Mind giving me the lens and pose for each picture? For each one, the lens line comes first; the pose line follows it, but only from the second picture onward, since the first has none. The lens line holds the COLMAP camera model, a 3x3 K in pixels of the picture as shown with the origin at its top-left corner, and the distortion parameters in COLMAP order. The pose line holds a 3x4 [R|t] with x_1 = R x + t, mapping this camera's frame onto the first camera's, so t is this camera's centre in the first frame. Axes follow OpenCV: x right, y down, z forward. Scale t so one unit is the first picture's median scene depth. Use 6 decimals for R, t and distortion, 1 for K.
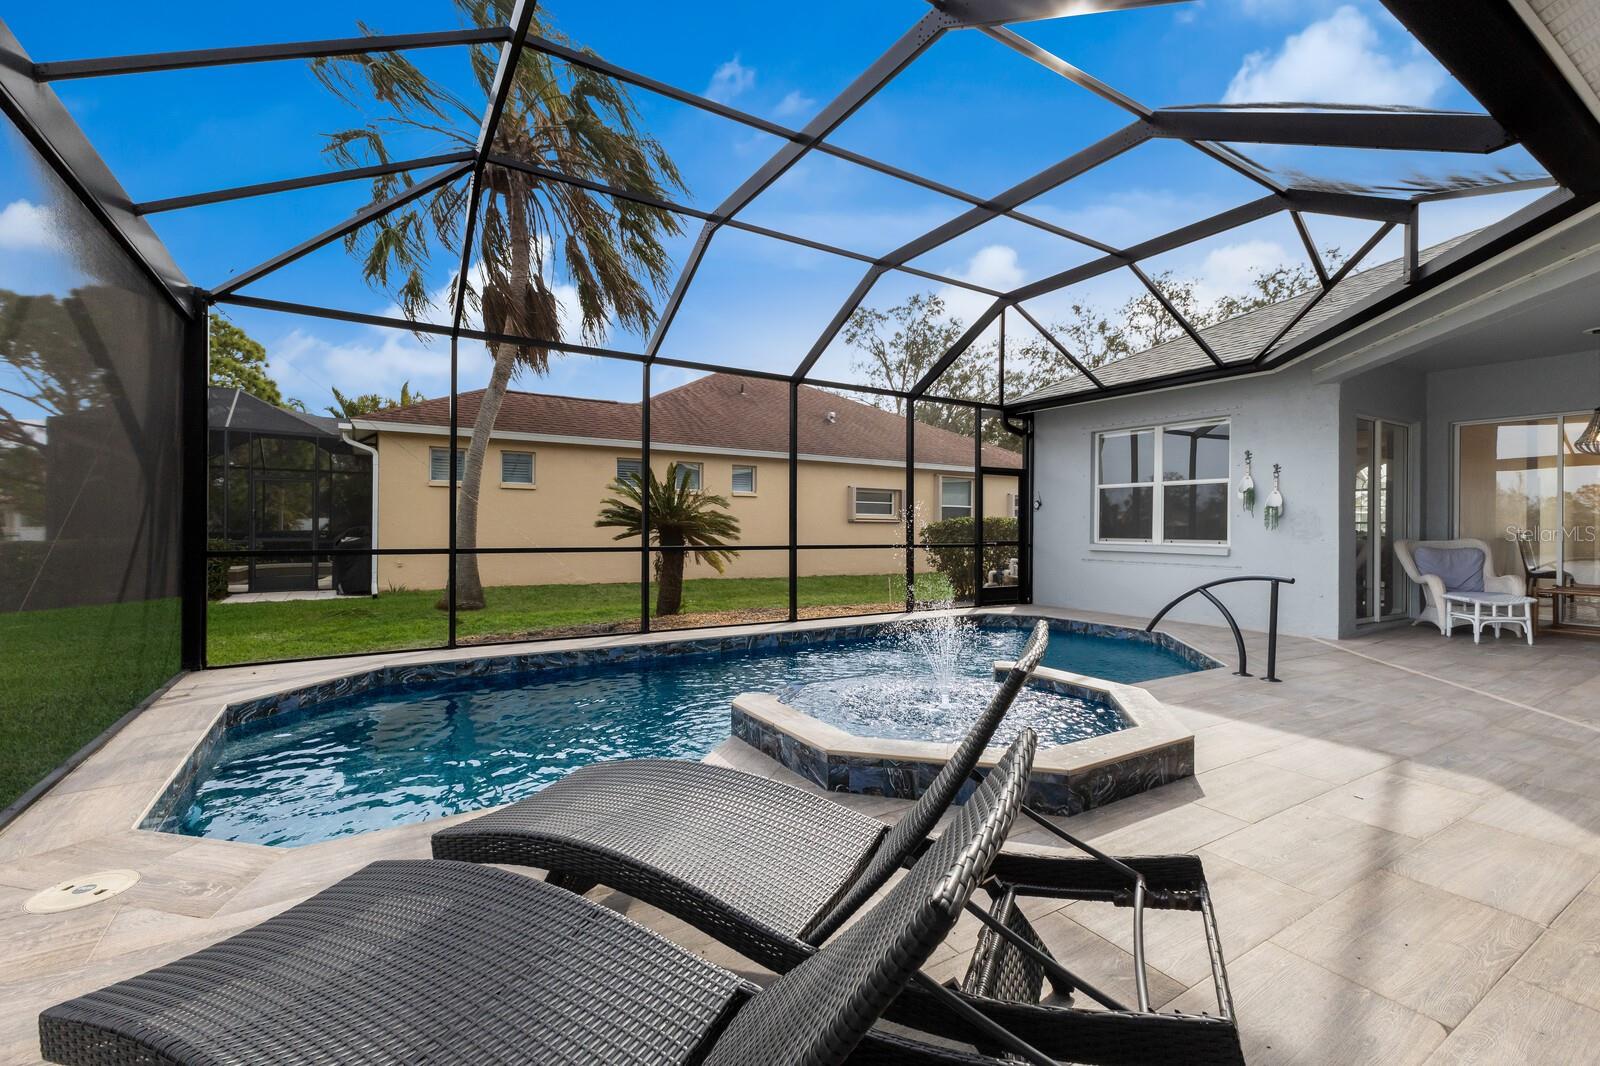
lens RADIAL K [[703.1, 0, 799.3], [0, 703.1, 543.0], [0, 0, 1]] dist [0.014743, 0.000196]
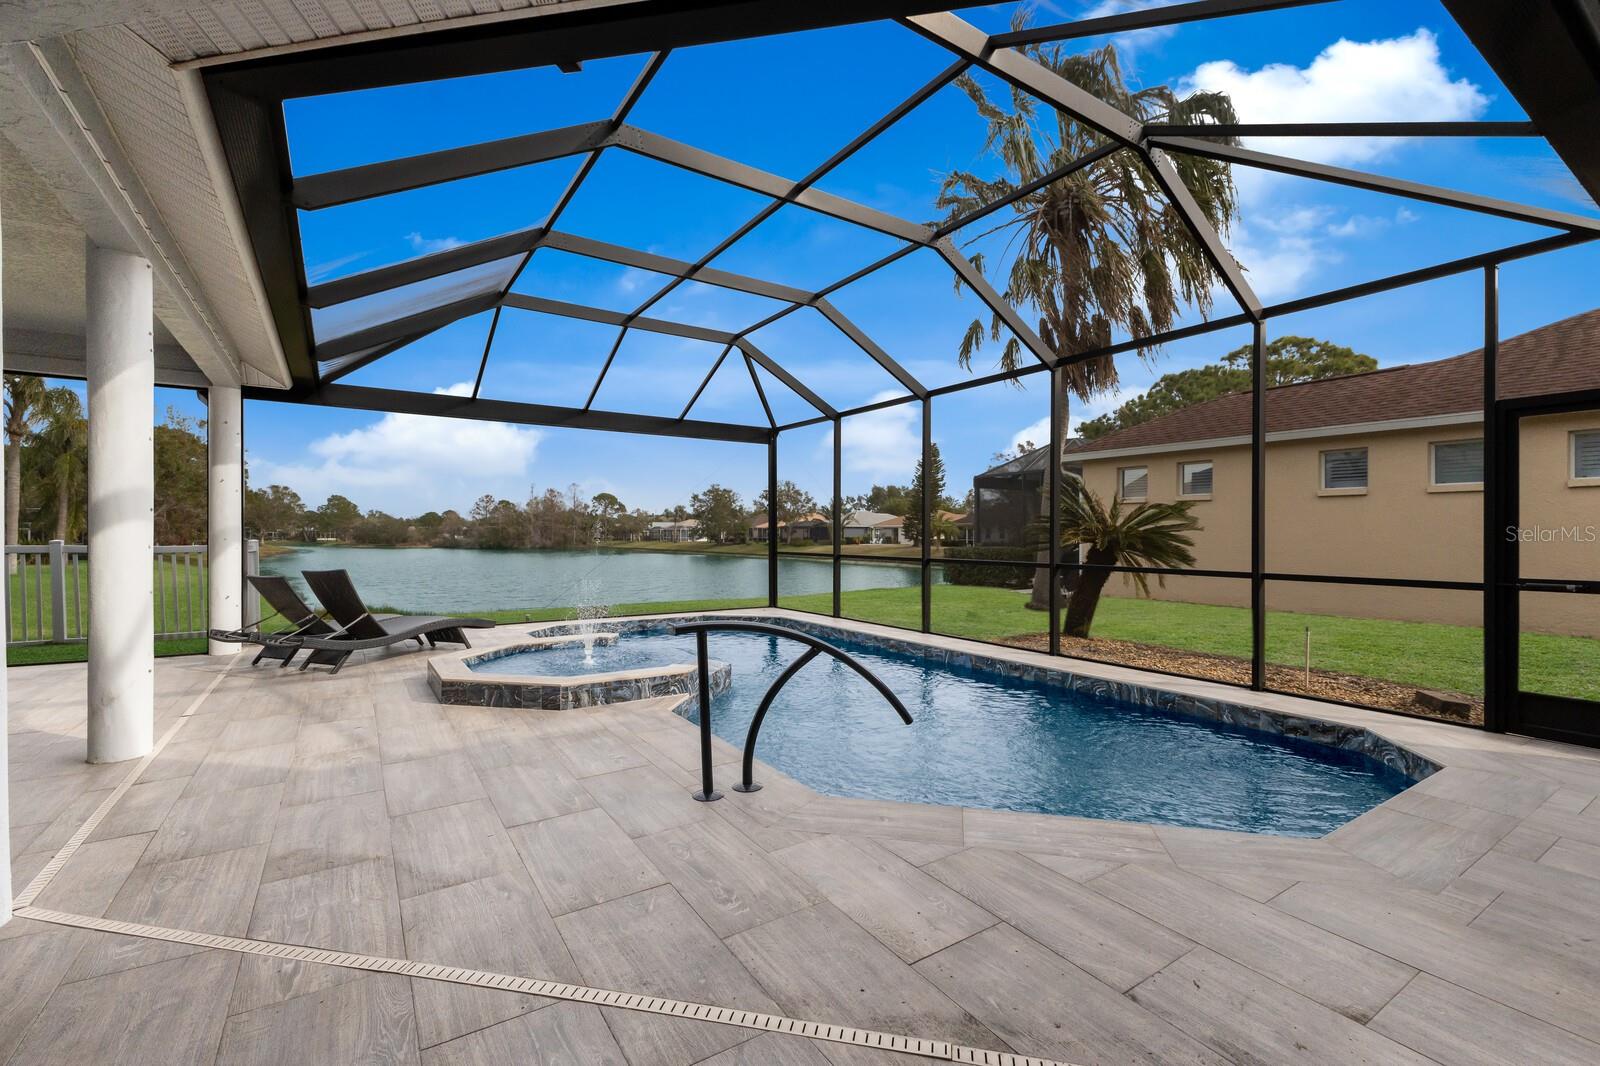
lens RADIAL K [[694.9, 0, 798.1], [0, 694.9, 537.4], [0, 0, 1]] dist [0.013364, 0.000106]
pose [[0.036570, 0.006473, -0.999310, 0.644756], [-0.032008, 0.999474, 0.005303, -0.017925], [0.998818, 0.031792, 0.036758, 0.533766]]
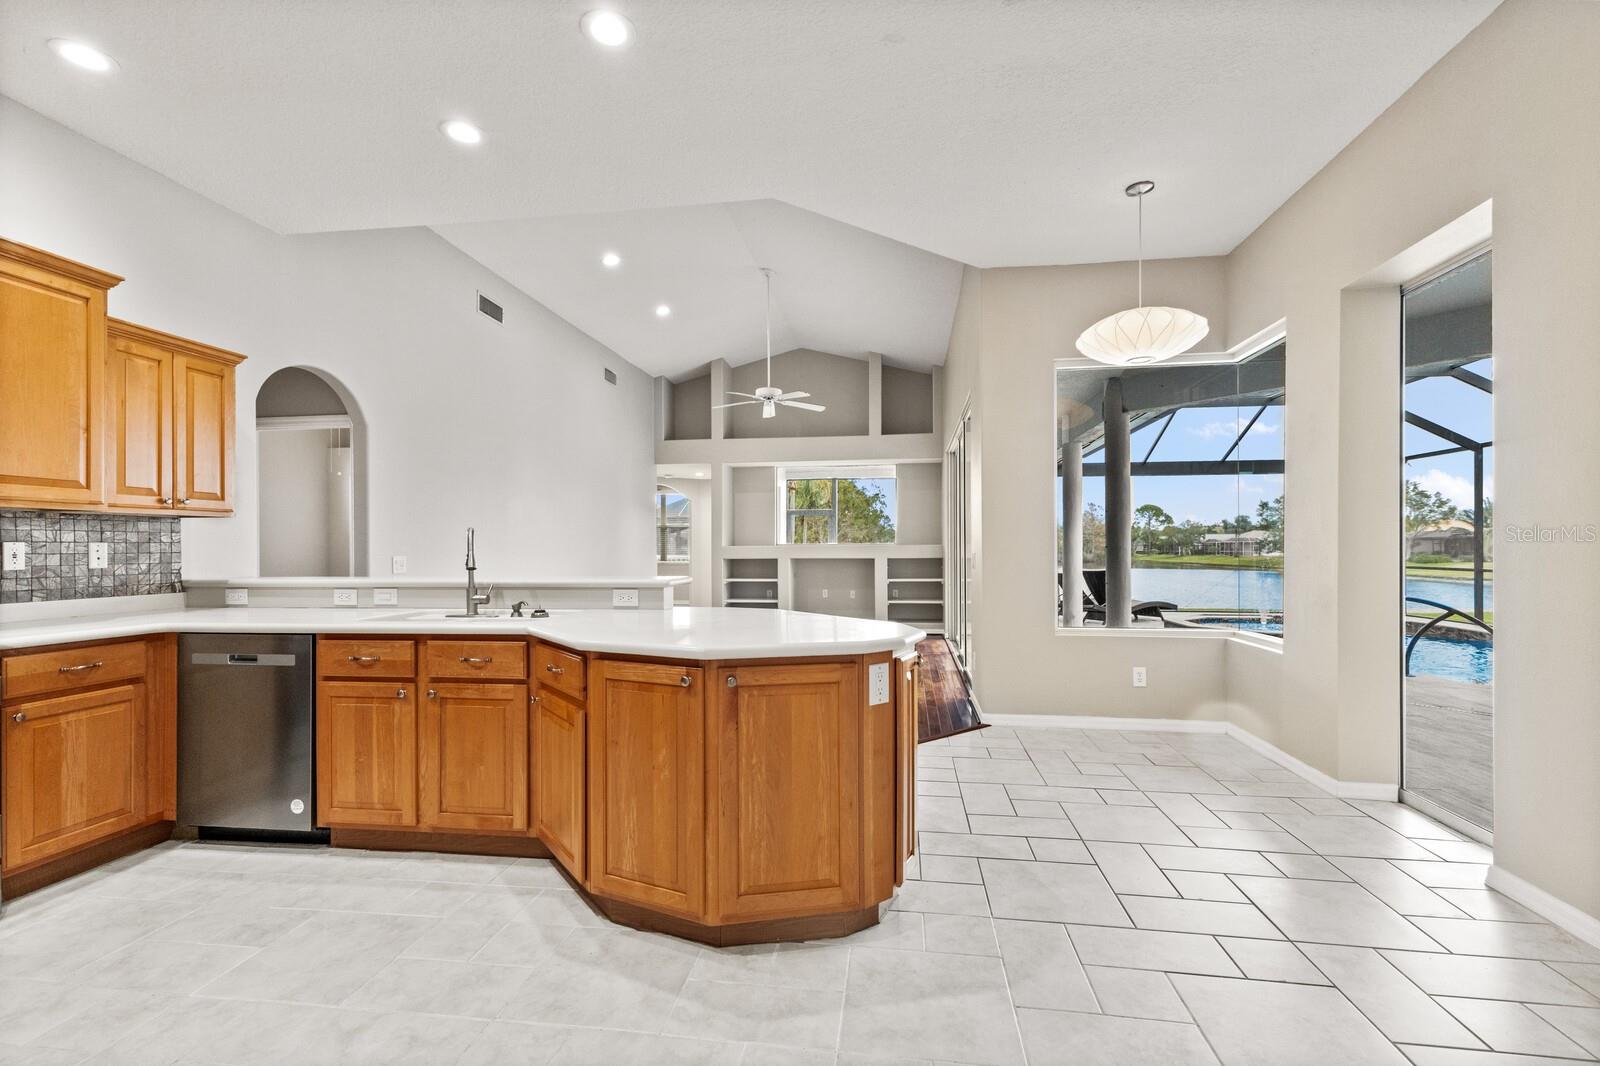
lens RADIAL K [[701.1, 0, 800.2], [0, 701.1, 542.5], [0, 0, 1]] dist [0.010832, -0.000170]
pose [[-0.632853, -0.002805, -0.774267, 1.205909], [-0.020747, 0.999696, 0.013336, -0.025039], [0.773994, 0.024504, -0.632719, 0.502248]]
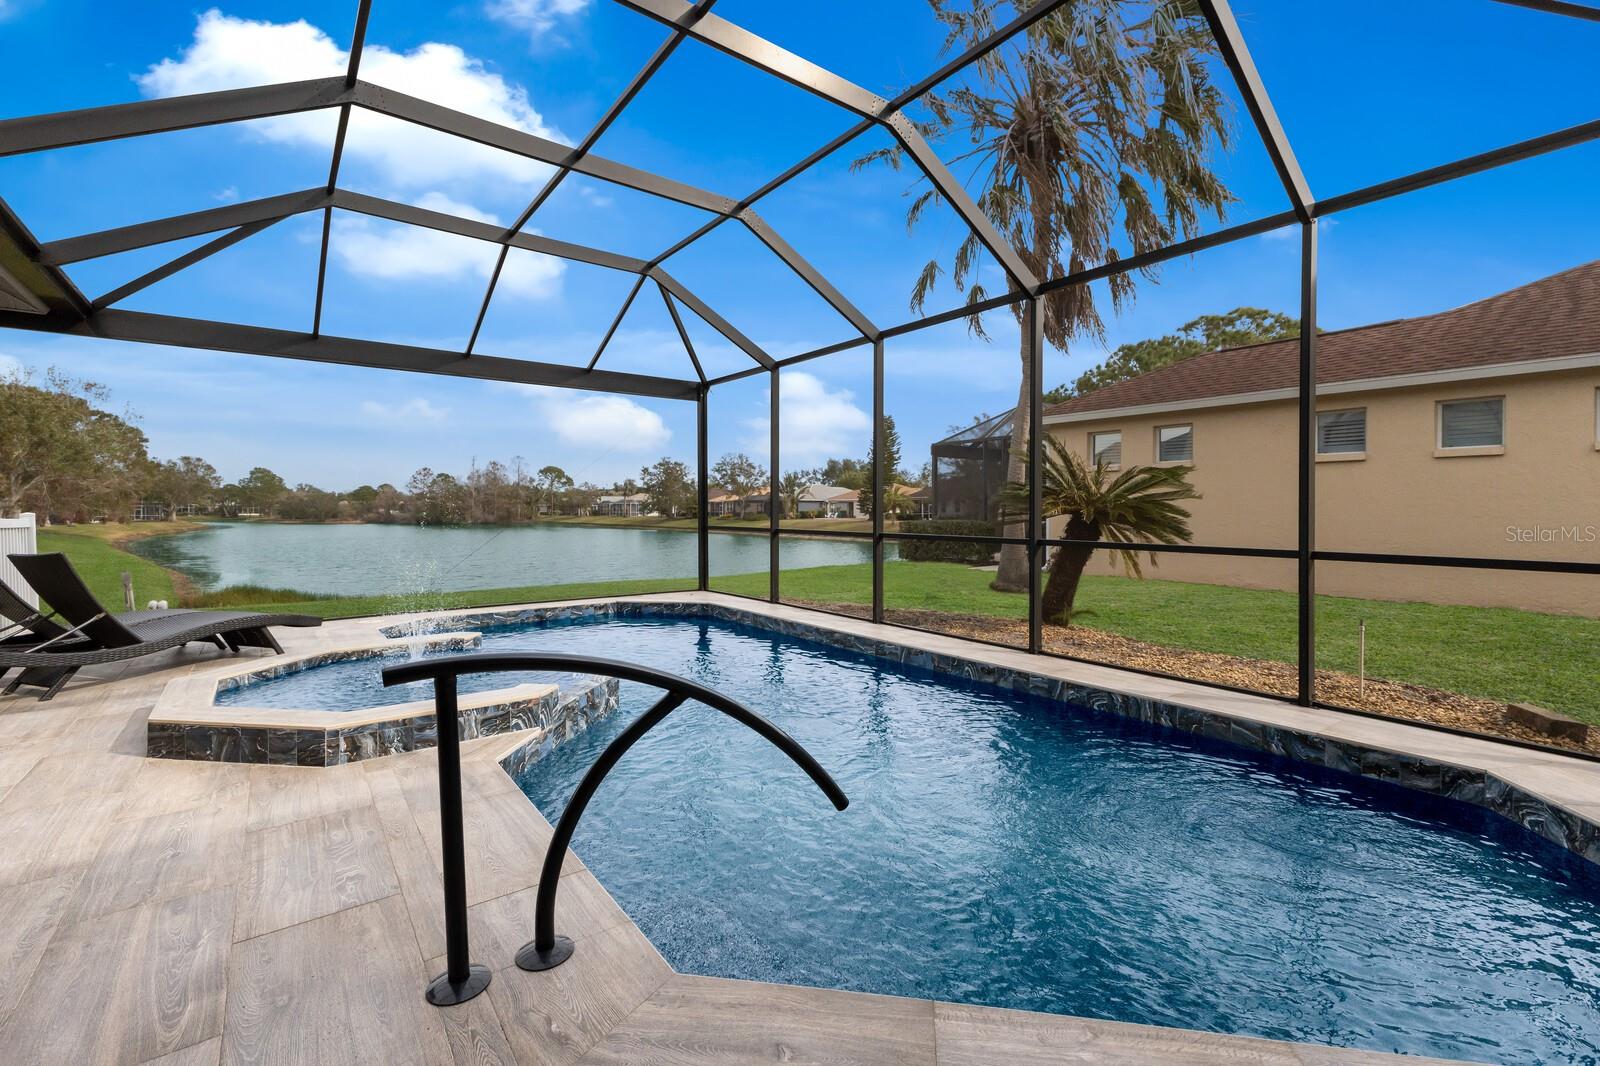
lens RADIAL K [[701.2, 0, 795.3], [0, 701.2, 515.7], [0, 0, 1]] dist [0.016261, -0.000066]
pose [[0.095683, 0.011830, -0.995342, 0.510284], [-0.030395, 0.999498, 0.008957, -0.014727], [0.994948, 0.029396, 0.095995, 0.567536]]
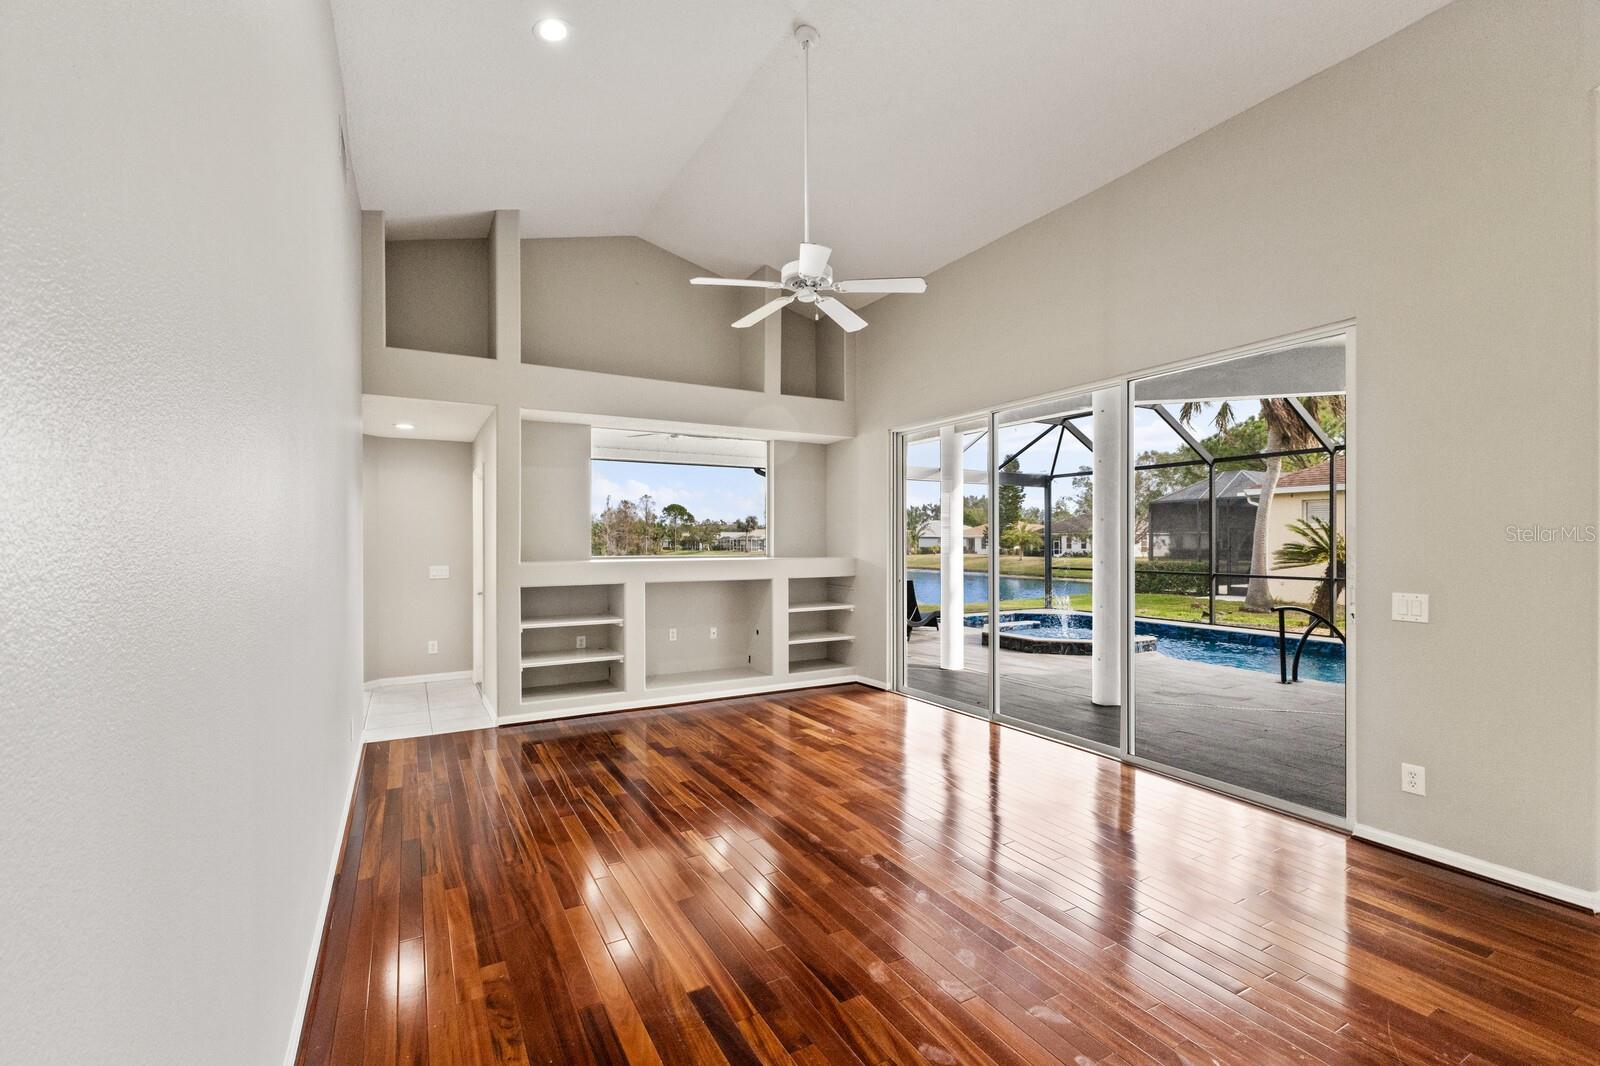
lens RADIAL K [[701.1, 0, 800.2], [0, 701.1, 542.5], [0, 0, 1]] dist [0.010832, -0.000170]
pose [[-0.022391, 0.001712, -0.999748, 1.045774], [-0.030081, 0.999545, 0.002385, -0.027774], [0.999297, 0.030126, -0.022329, 0.043586]]
